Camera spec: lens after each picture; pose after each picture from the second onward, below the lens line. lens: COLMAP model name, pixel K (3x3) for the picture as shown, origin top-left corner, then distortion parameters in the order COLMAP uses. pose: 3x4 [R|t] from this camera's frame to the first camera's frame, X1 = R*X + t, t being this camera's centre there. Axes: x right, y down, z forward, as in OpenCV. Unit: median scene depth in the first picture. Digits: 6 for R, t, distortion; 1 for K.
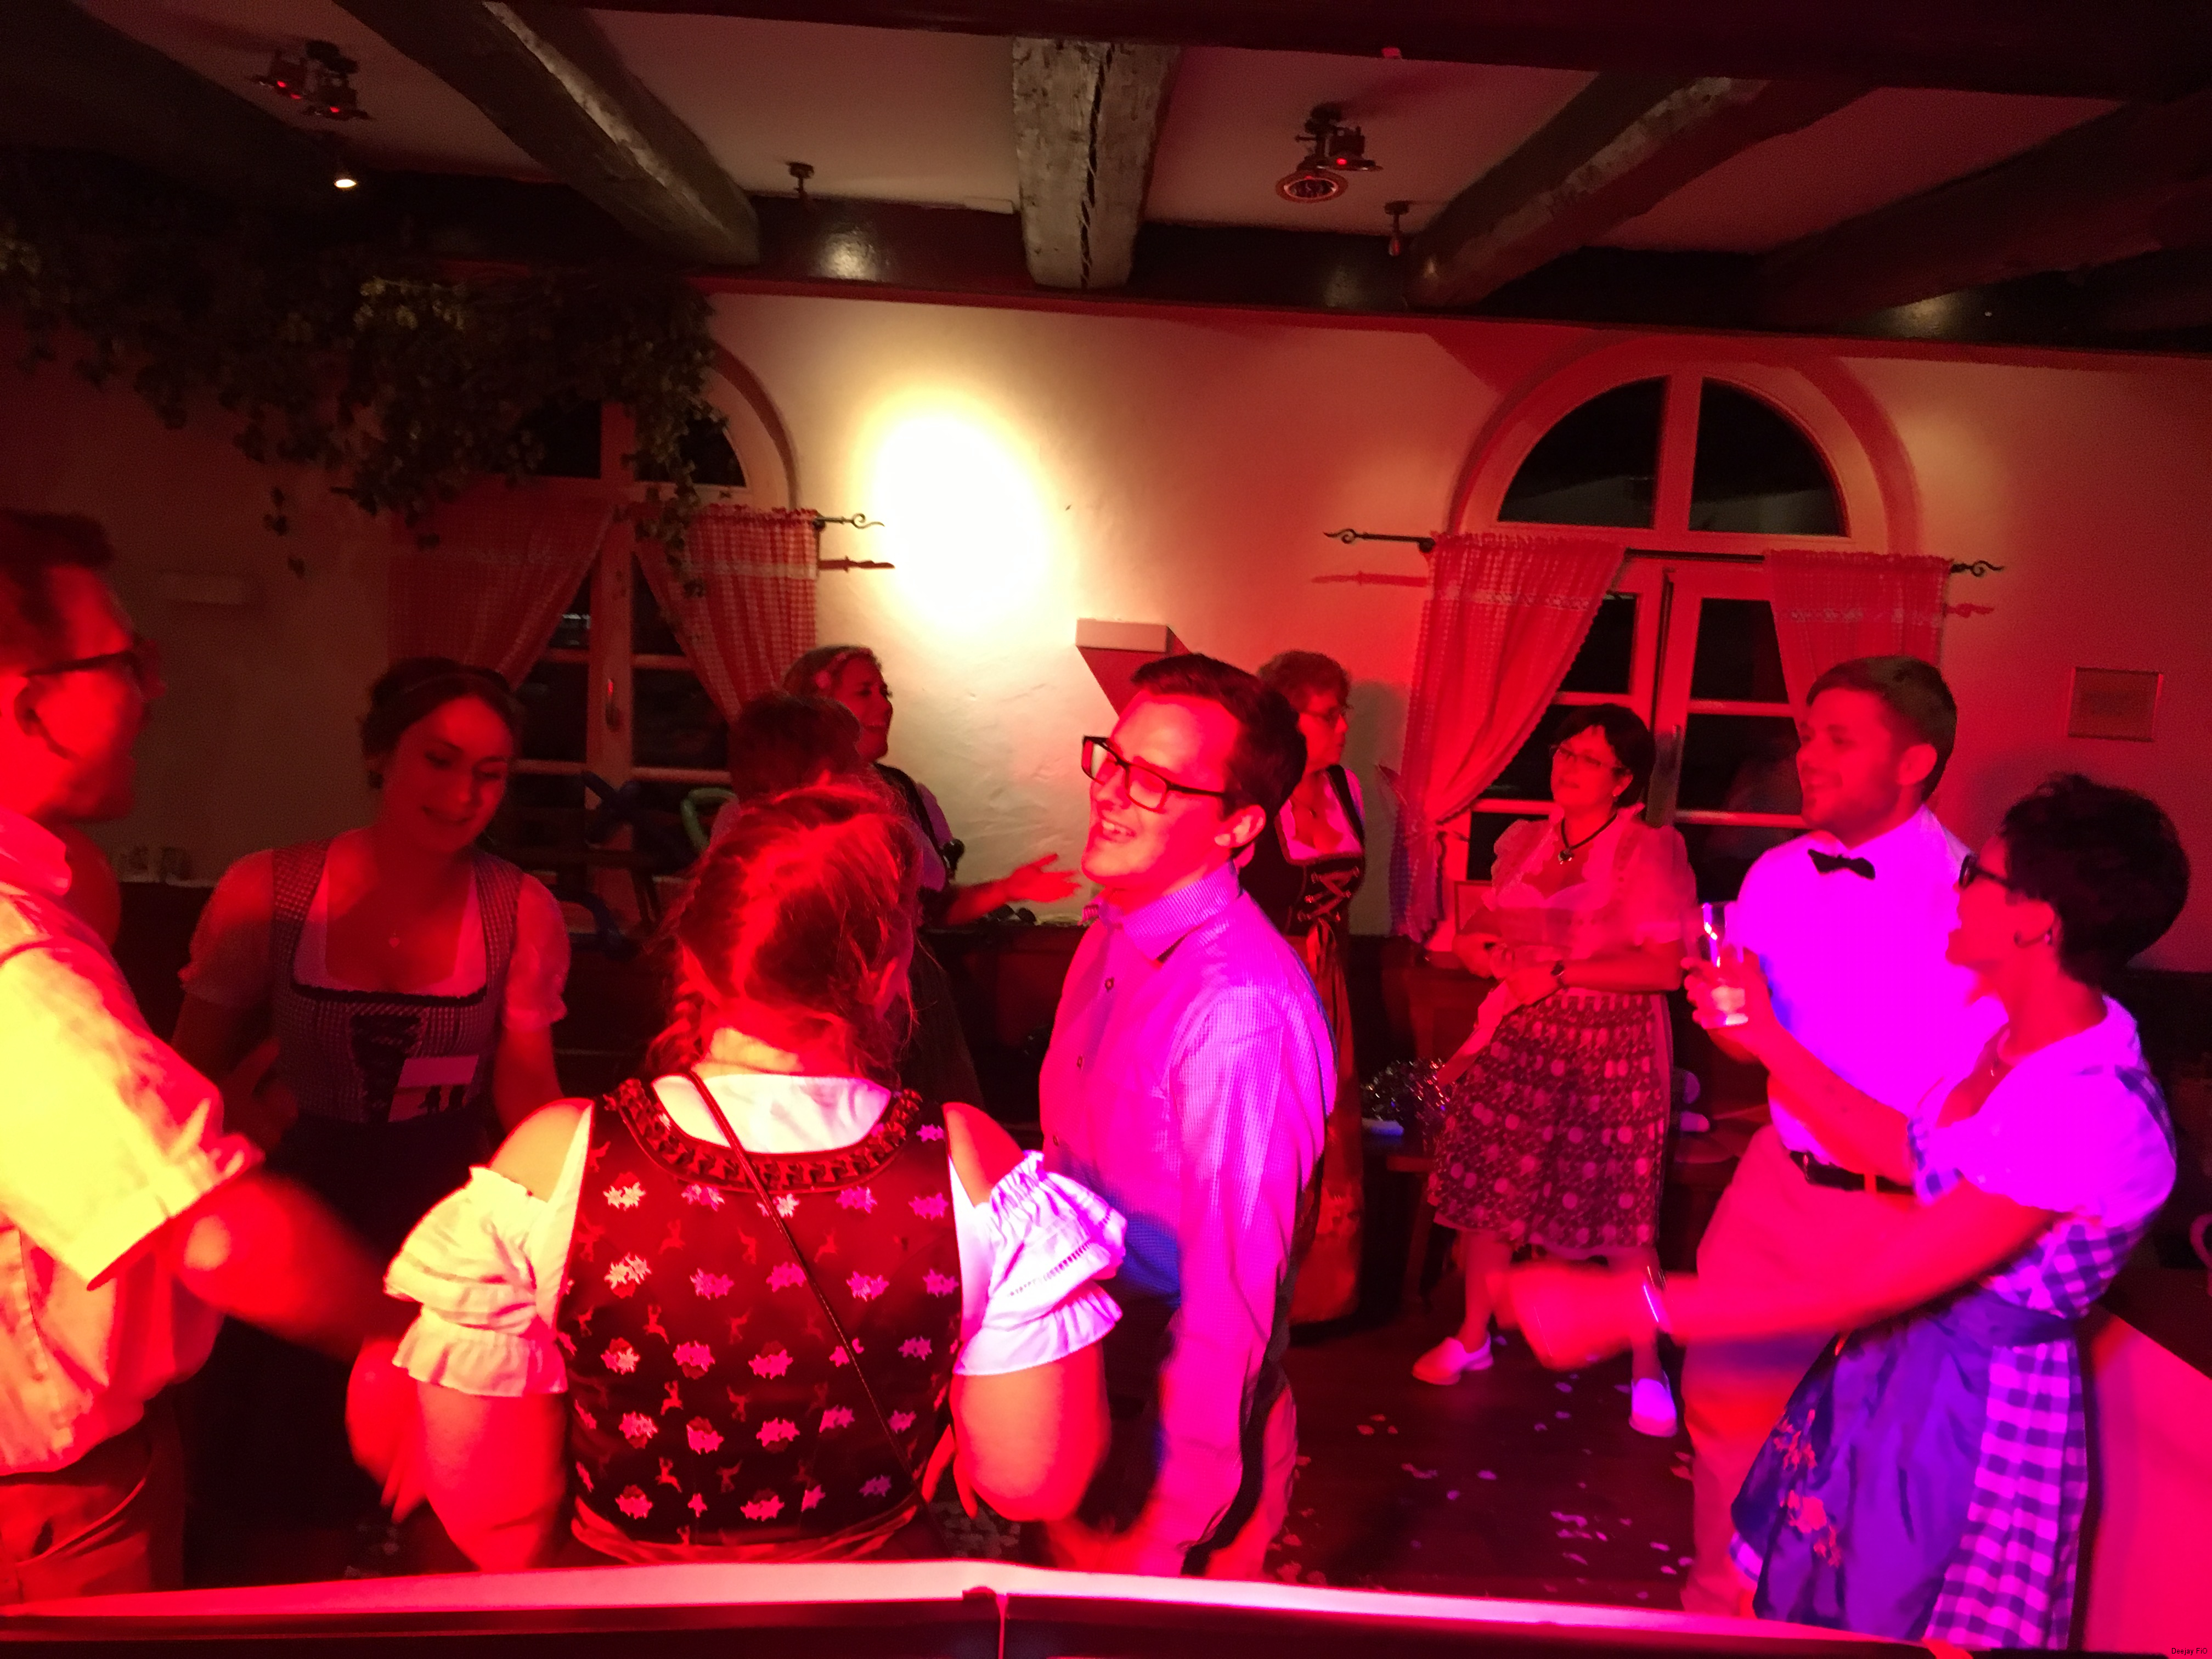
lens RADIAL K [[1852.1, 0, 1081.8], [0, 1852.1, 825.4], [0, 0, 1]] dist [0.086393, -0.113177]
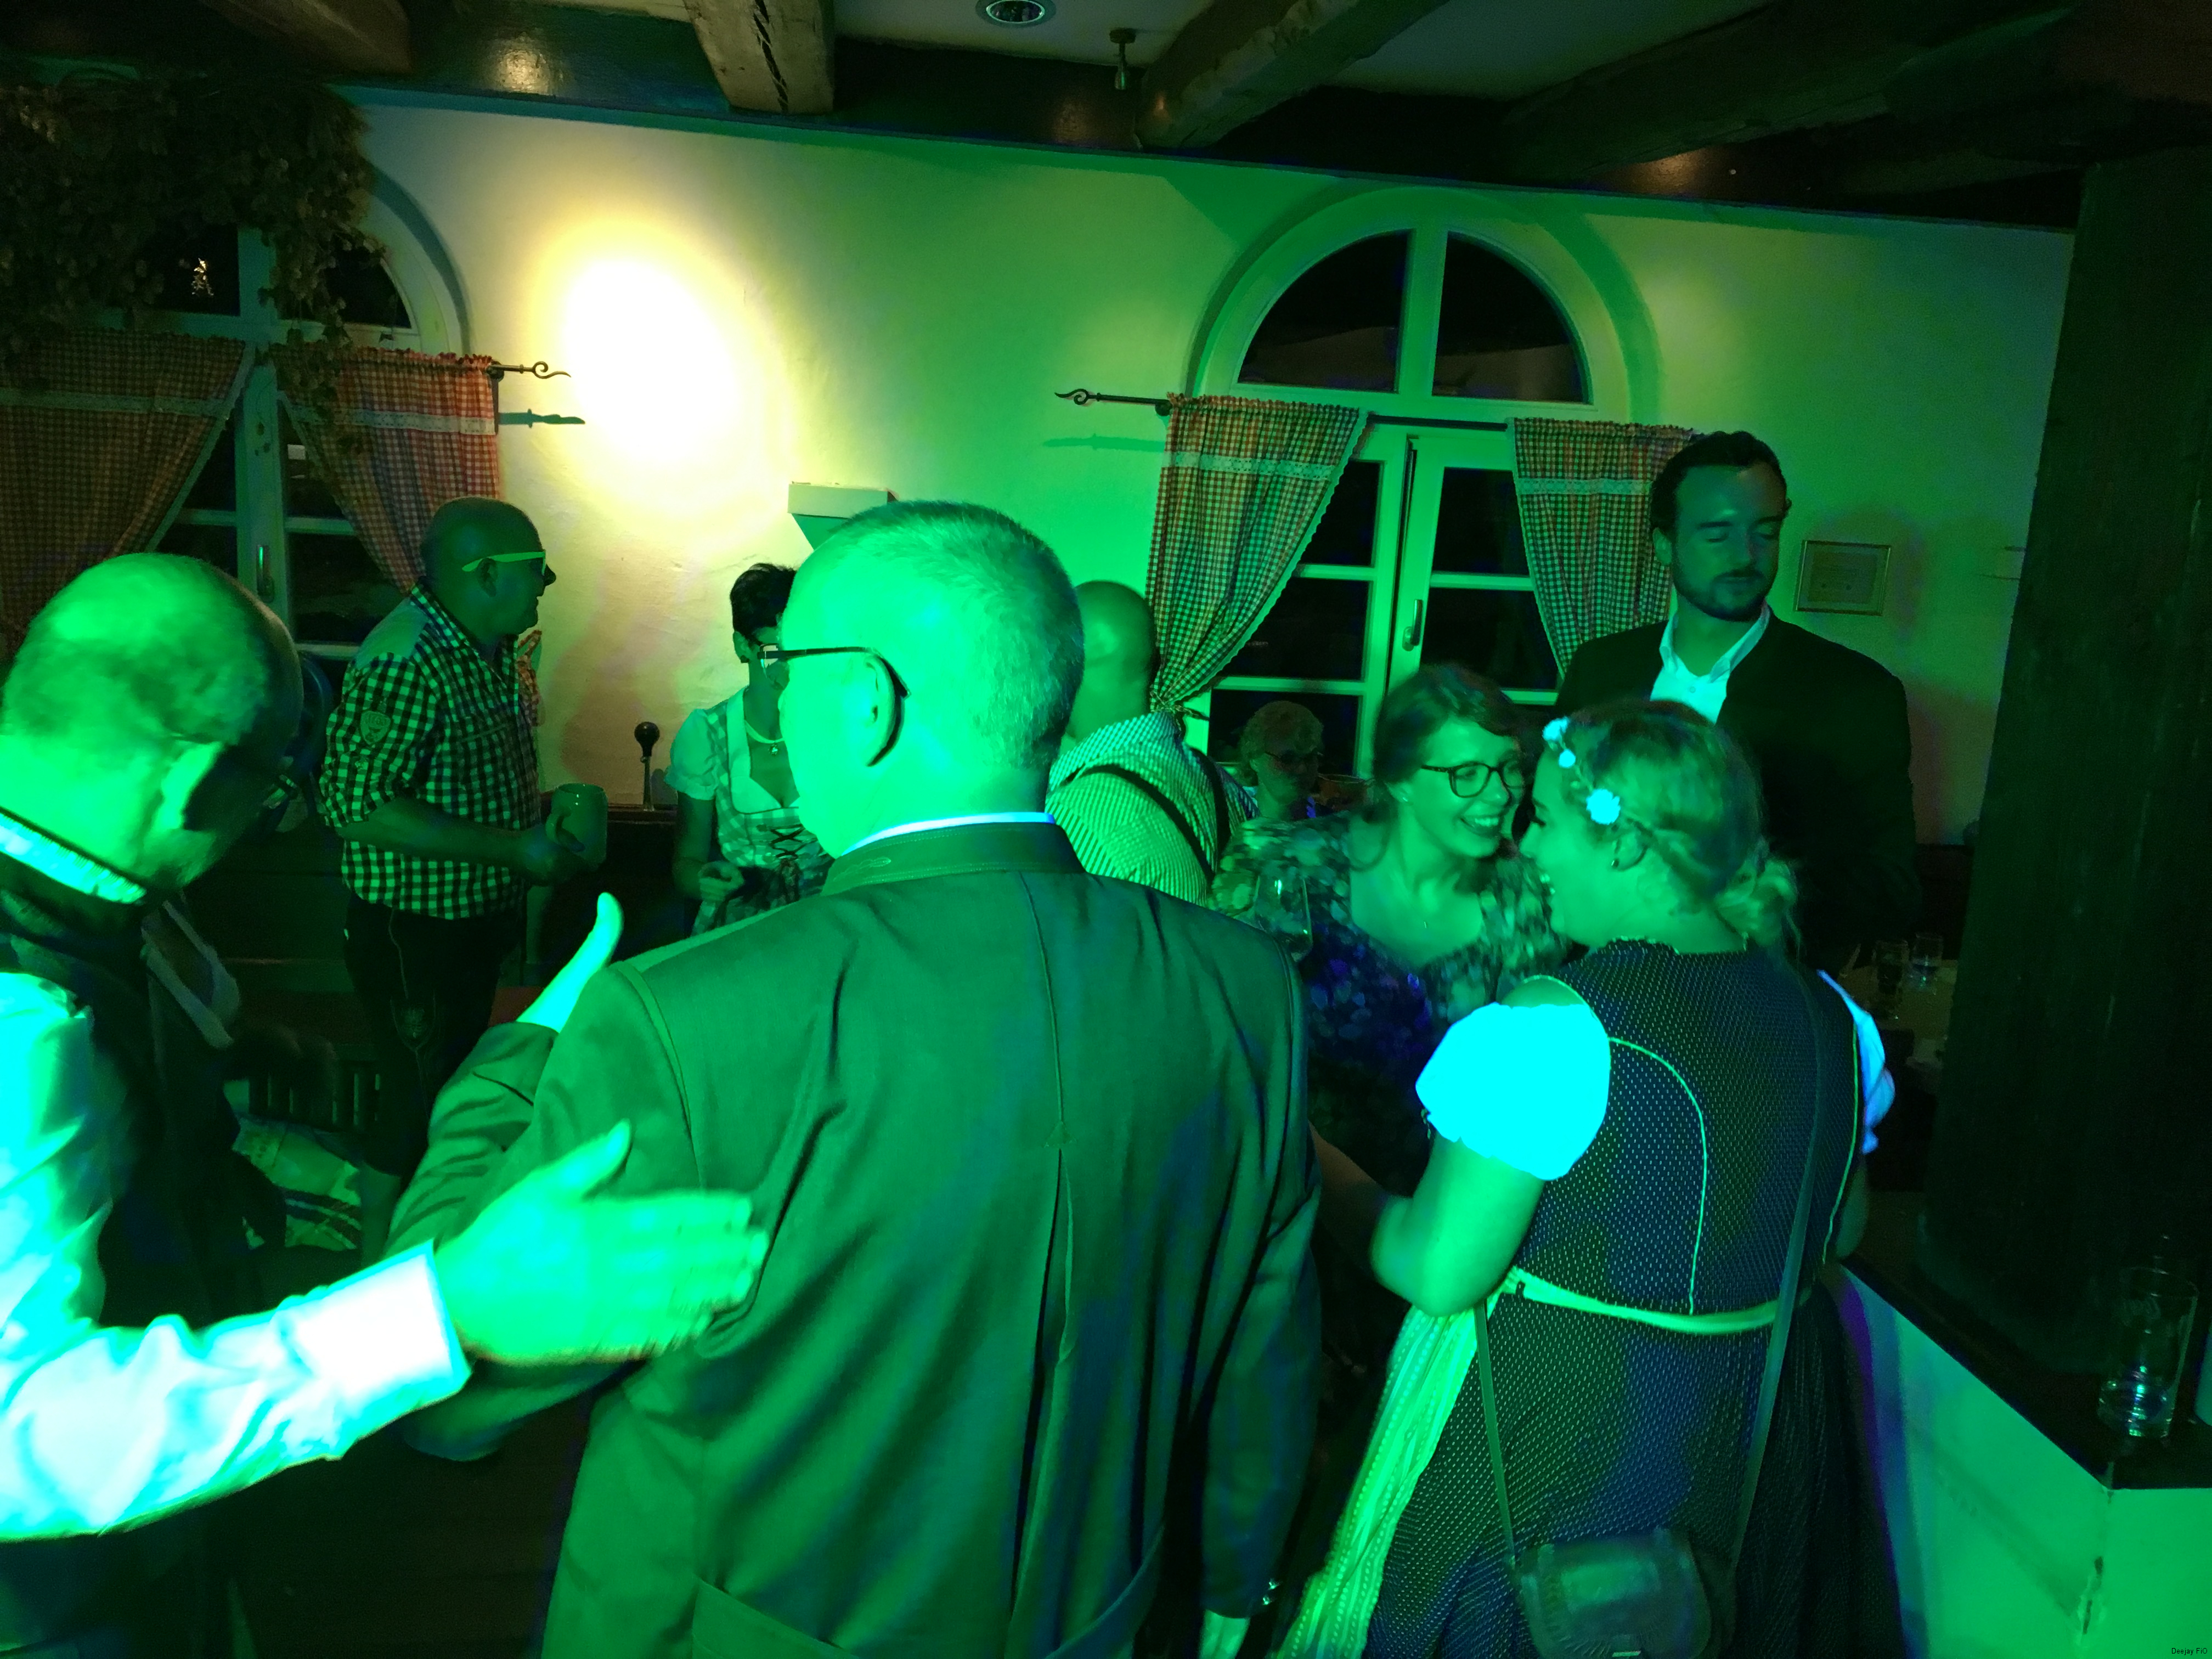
lens RADIAL K [[1852.1, 0, 1081.8], [0, 1852.1, 825.4], [0, 0, 1]] dist [0.086393, -0.113177]
pose [[0.993730, -0.011525, 0.111212, 0.038766], [0.001833, 0.996219, 0.086860, -0.022805], [-0.111793, -0.086112, 0.989994, 0.055096]]
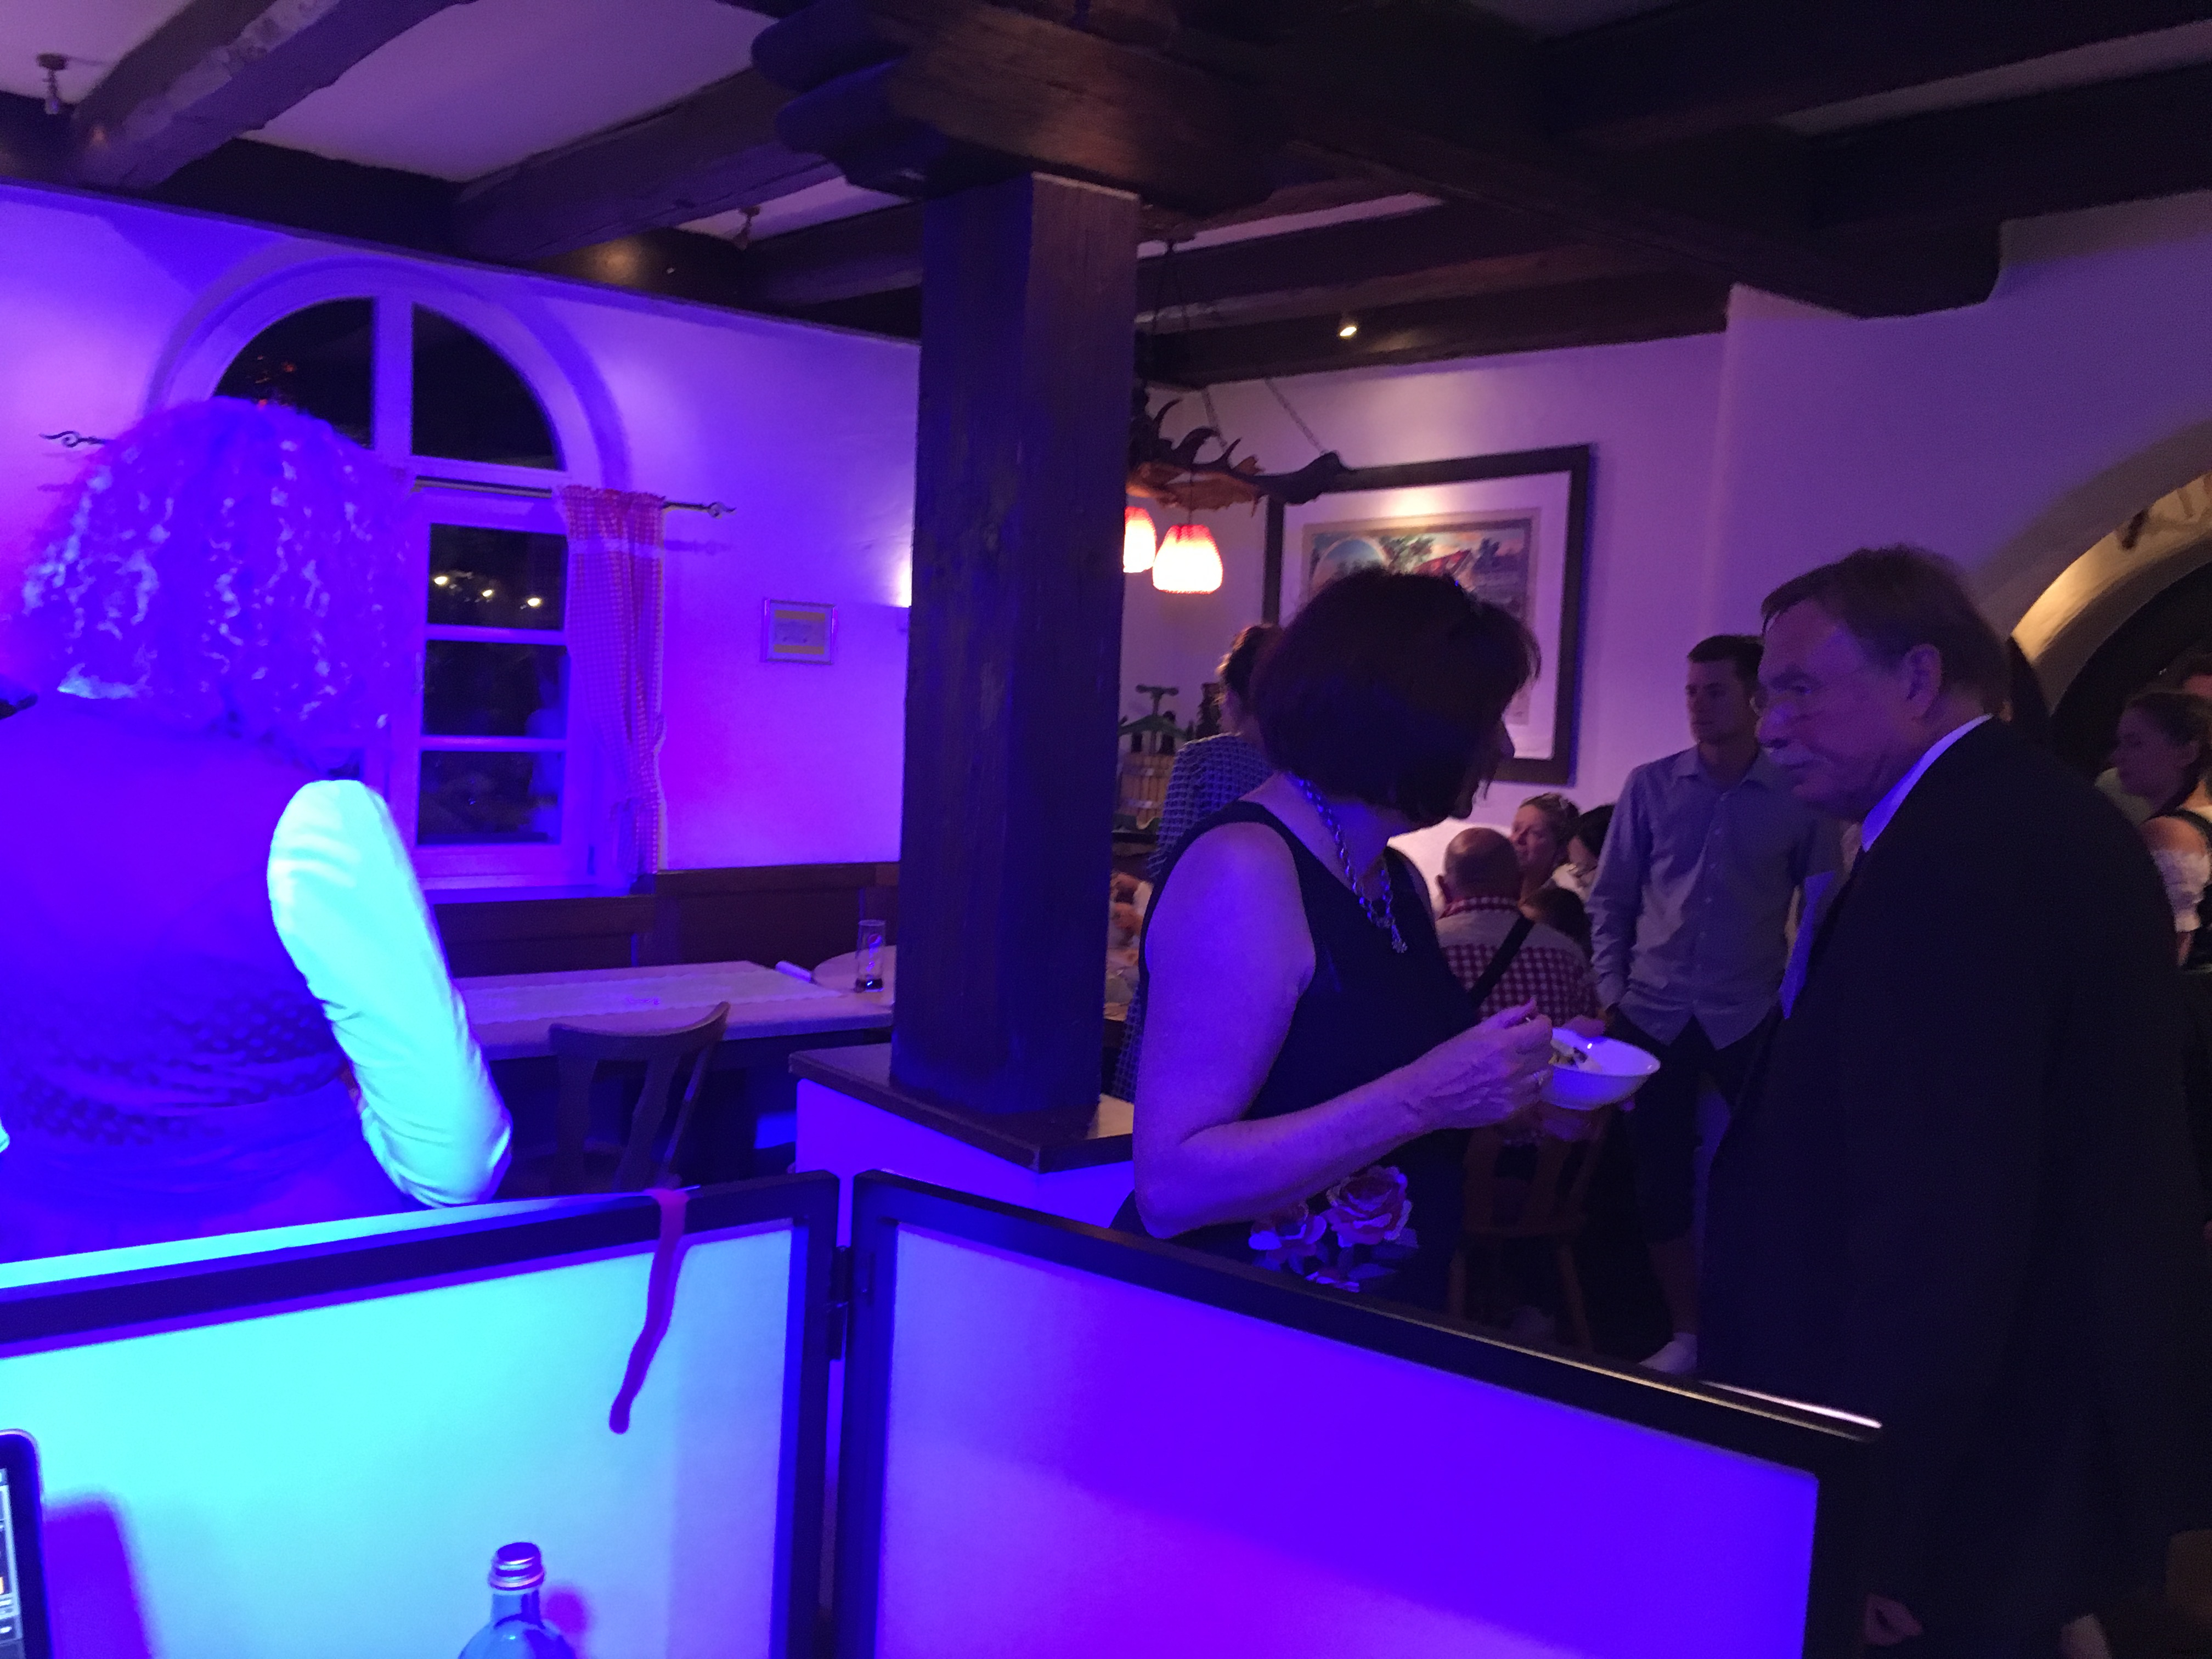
lens RADIAL K [[1868.6, 0, 1082.2], [0, 1868.6, 826.5], [0, 0, 1]] dist [0.083893, -0.115311]
pose [[0.801733, -0.061884, 0.594470, 0.000449], [0.066532, 0.997684, 0.014131, 0.054406], [-0.593968, 0.028222, 0.803994, -0.018420]]
